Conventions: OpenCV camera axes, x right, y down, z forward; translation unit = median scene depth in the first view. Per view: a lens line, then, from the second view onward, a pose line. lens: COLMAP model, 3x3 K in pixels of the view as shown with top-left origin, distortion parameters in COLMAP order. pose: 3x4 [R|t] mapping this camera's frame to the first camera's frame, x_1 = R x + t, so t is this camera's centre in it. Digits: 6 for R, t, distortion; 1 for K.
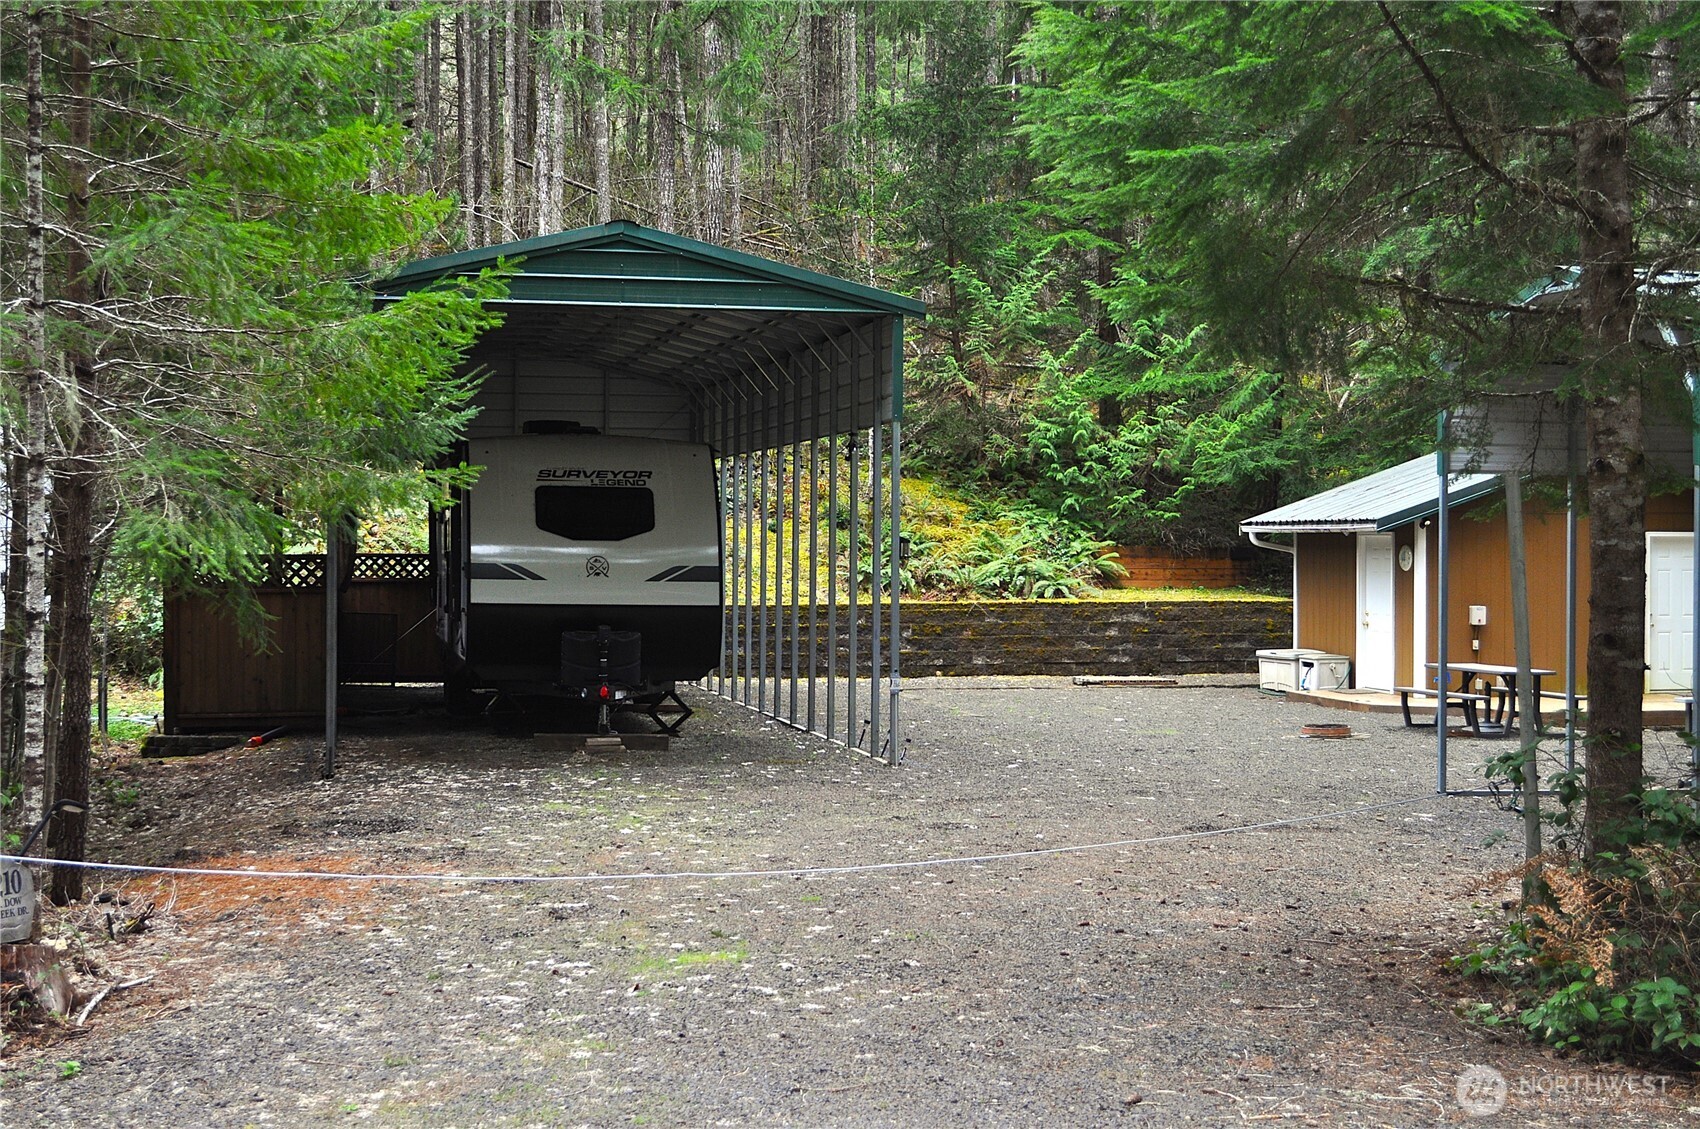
lens RADIAL K [[2357.0, 0, 850.0], [0, 2357.0, 564.5], [0, 0, 1]] dist [-0.021116, 0.024841]
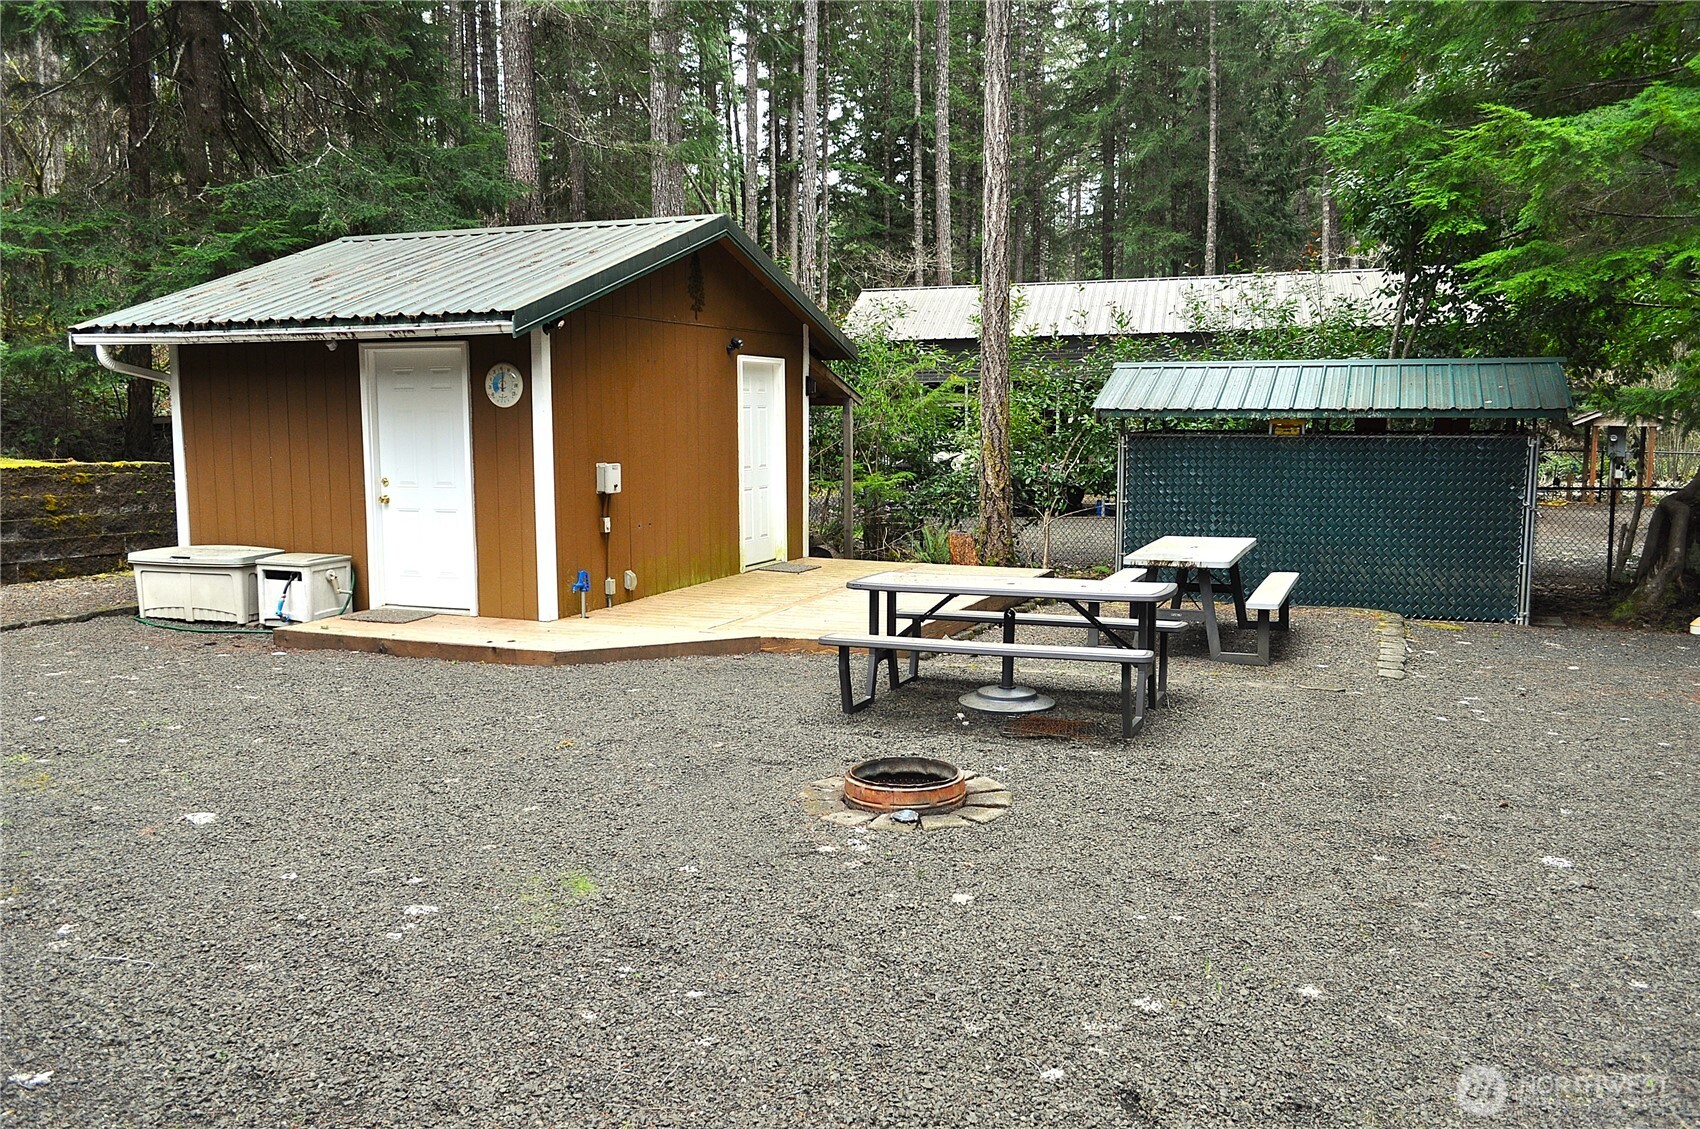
lens RADIAL K [[1363.9, 0, 850.0], [0, 1363.9, 564.5], [0, 0, 1]] dist [-0.005420, 0.001805]
pose [[0.584592, -0.092418, 0.806047, 0.007267], [0.011268, 0.994320, 0.105832, 0.005743], [-0.811249, -0.052787, 0.582313, 0.624458]]
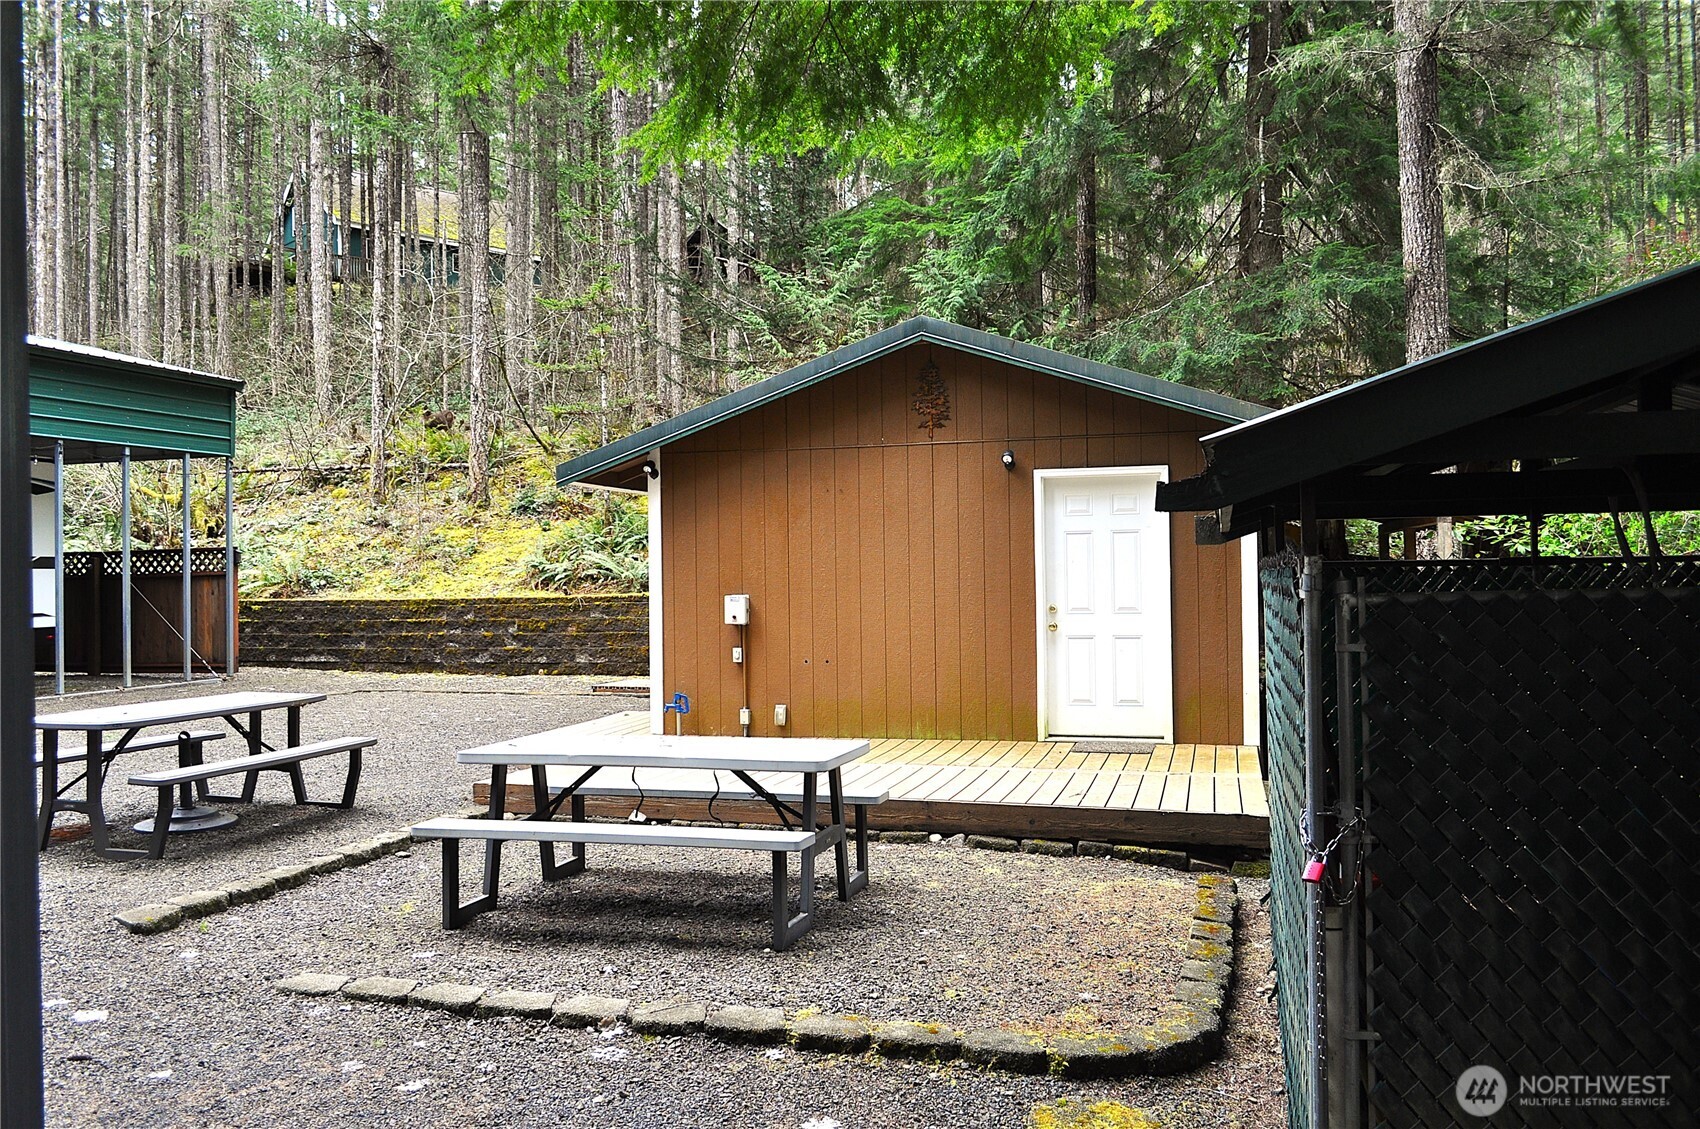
lens RADIAL K [[1319.1, 0, 850.0], [0, 1319.1, 564.5], [0, 0, 1]] dist [-0.013055, 0.005617]
pose [[0.866753, -0.017514, -0.498429, 0.403161], [0.010523, 0.999803, -0.016831, 0.013309], [0.498626, 0.009343, 0.866767, 0.596033]]
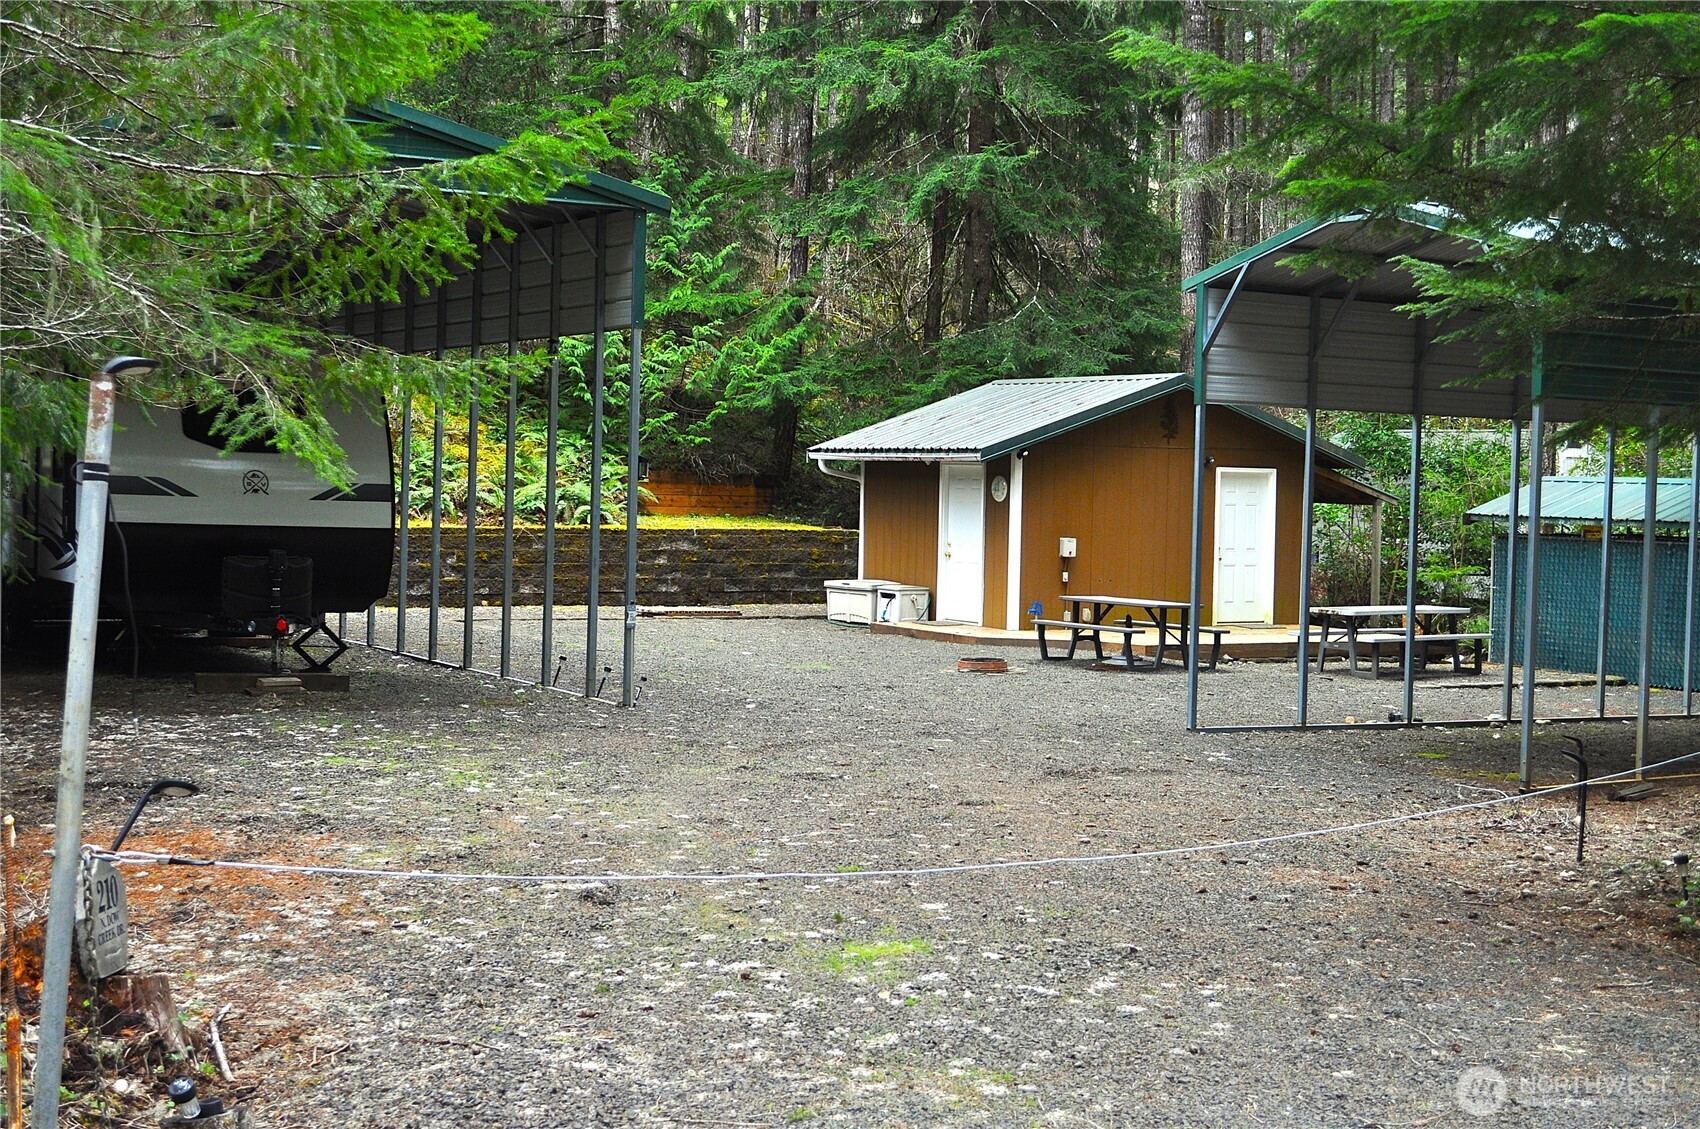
lens RADIAL K [[2357.0, 0, 850.0], [0, 2357.0, 564.5], [0, 0, 1]] dist [-0.021116, 0.024841]
pose [[0.955395, 0.008256, 0.295216, -0.098824], [-0.017431, 0.999443, 0.028460, 0.001740], [-0.294817, -0.032336, 0.955007, 0.062453]]
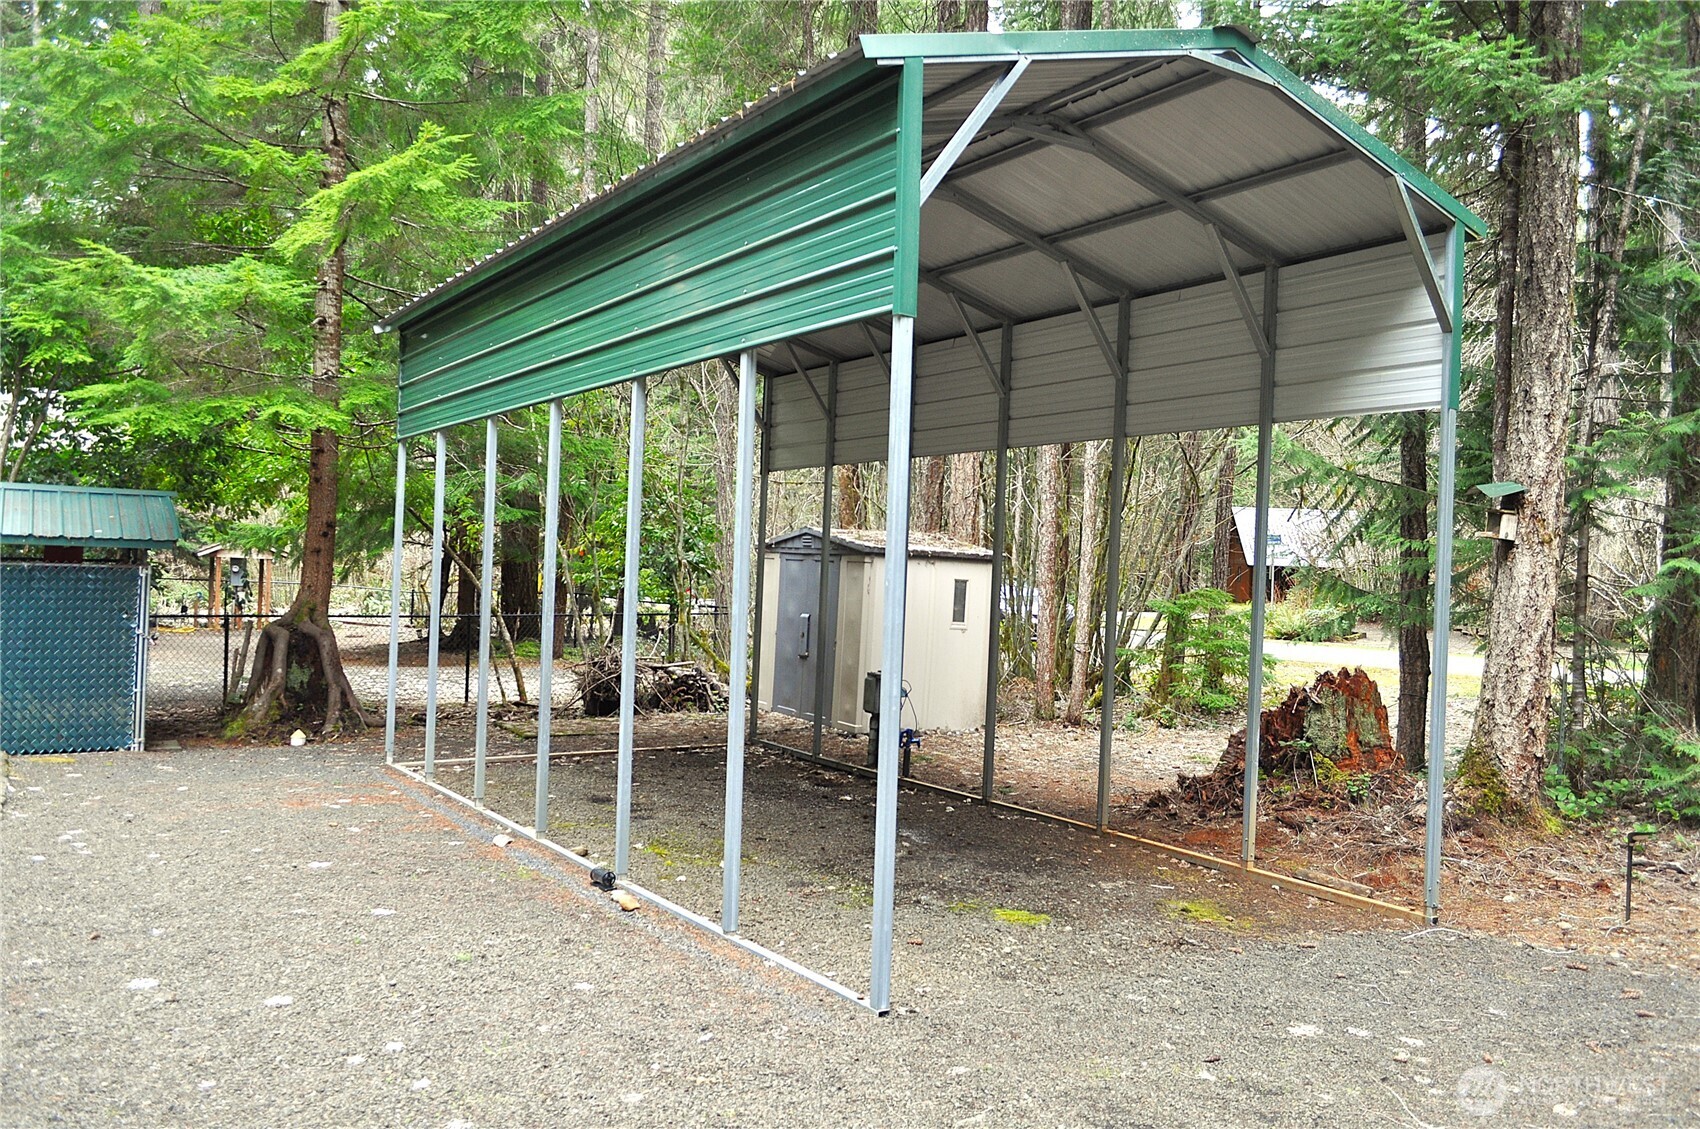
lens RADIAL K [[1319.1, 0, 850.0], [0, 1319.1, 564.5], [0, 0, 1]] dist [-0.013055, 0.005617]
pose [[-0.311823, -0.012139, 0.950063, 0.005776], [-0.024906, 0.999679, 0.004598, 0.005216], [-0.949814, -0.022229, -0.312026, 0.617504]]
